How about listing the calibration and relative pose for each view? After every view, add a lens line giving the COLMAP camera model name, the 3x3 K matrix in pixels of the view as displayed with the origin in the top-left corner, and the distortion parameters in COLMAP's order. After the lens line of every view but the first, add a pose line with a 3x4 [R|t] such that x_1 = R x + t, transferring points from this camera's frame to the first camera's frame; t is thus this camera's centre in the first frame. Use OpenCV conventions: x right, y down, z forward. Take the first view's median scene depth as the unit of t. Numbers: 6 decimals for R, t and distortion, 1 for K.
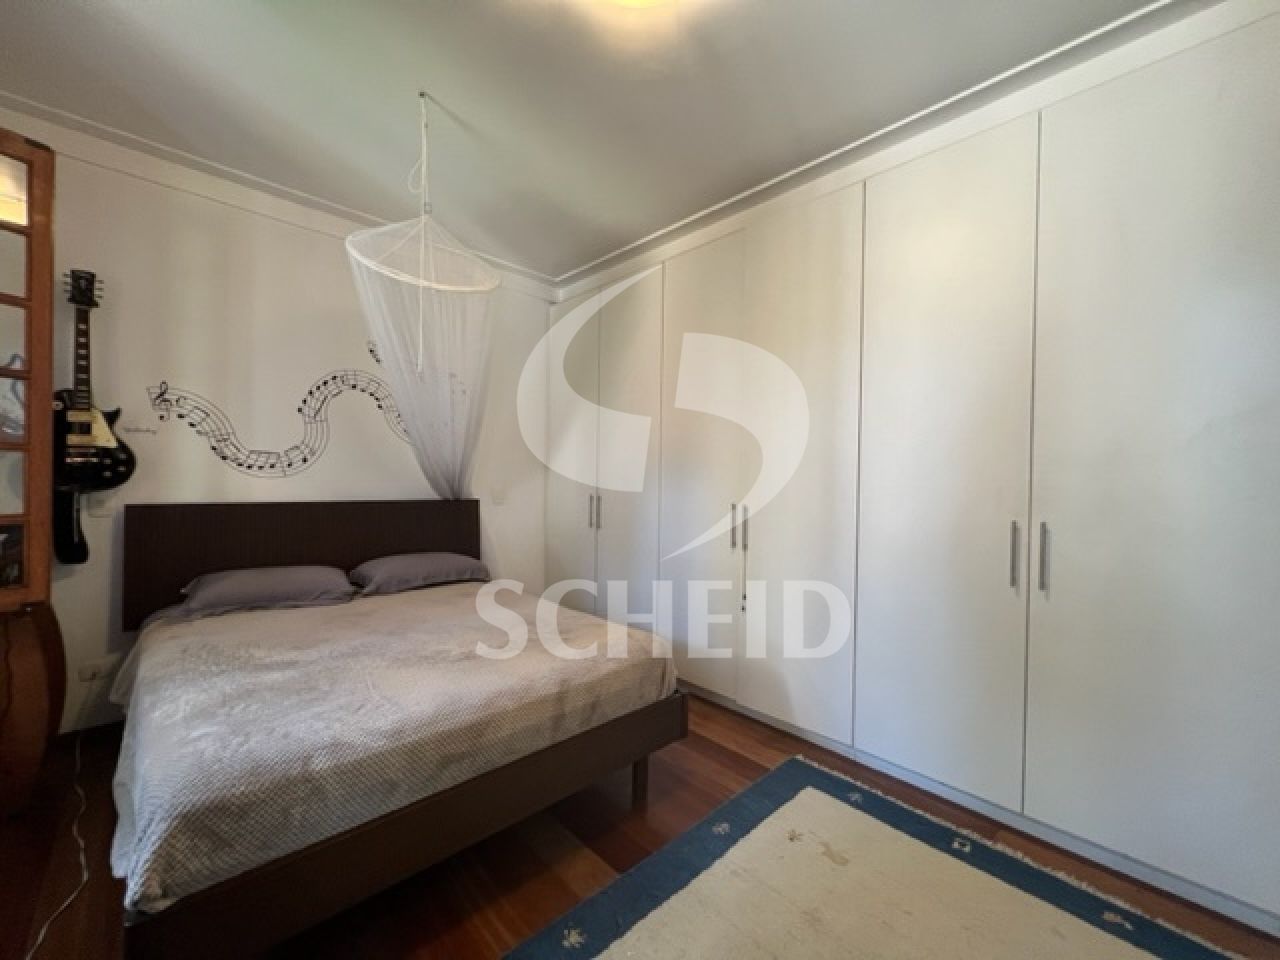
lens RADIAL K [[511.1, 0, 641.3], [0, 511.1, 477.1], [0, 0, 1]] dist [-0.000431, -0.000247]
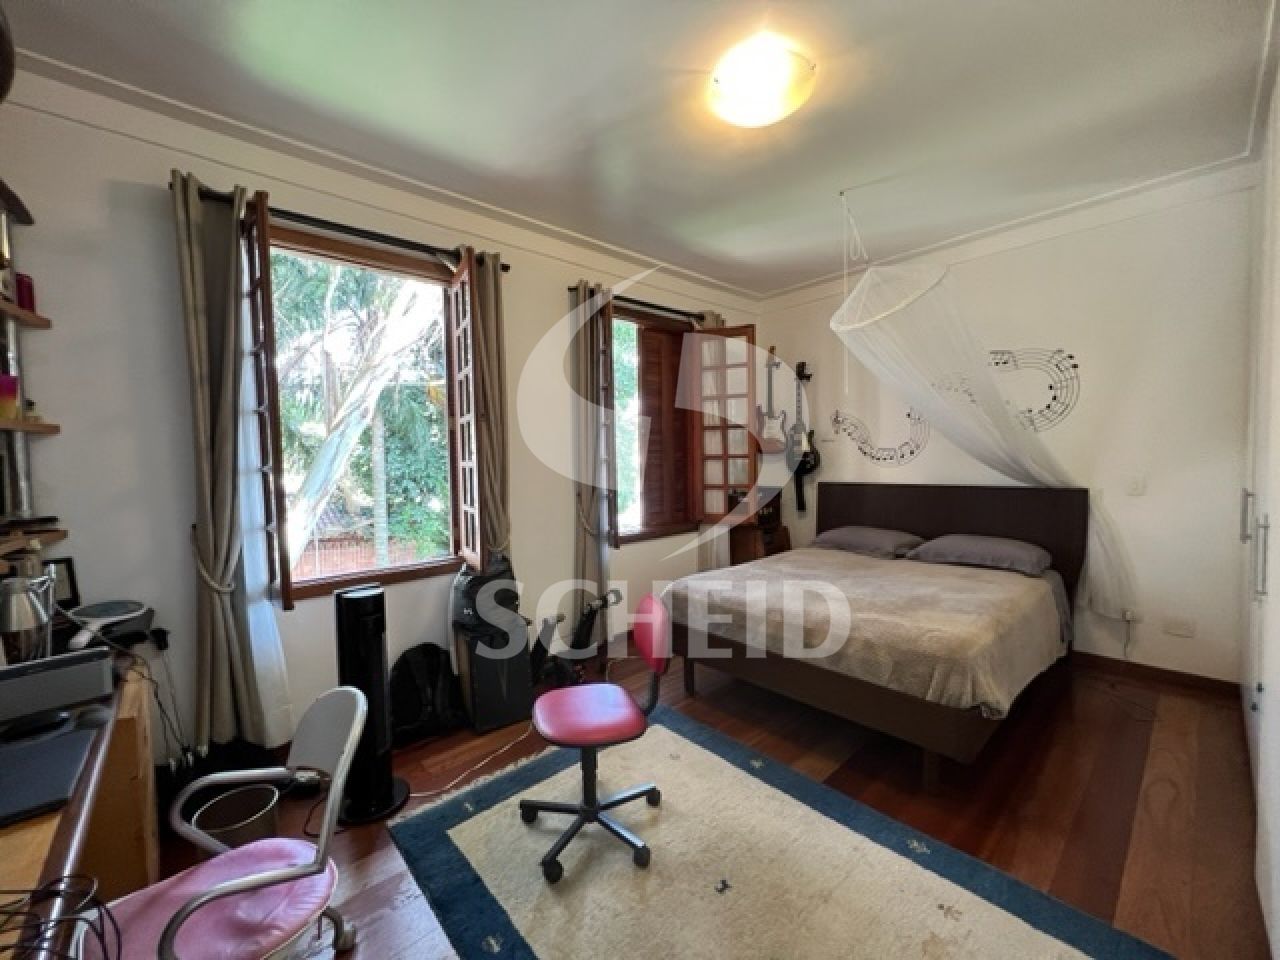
lens RADIAL K [[511.1, 0, 644.5], [0, 511.1, 488.5], [0, 0, 1]] dist [-0.000431, -0.000247]
pose [[-0.029560, 0.044701, -0.998563, 0.770586], [0.023878, 0.998746, 0.044002, -0.016845], [0.999278, -0.022543, -0.030590, 0.384846]]
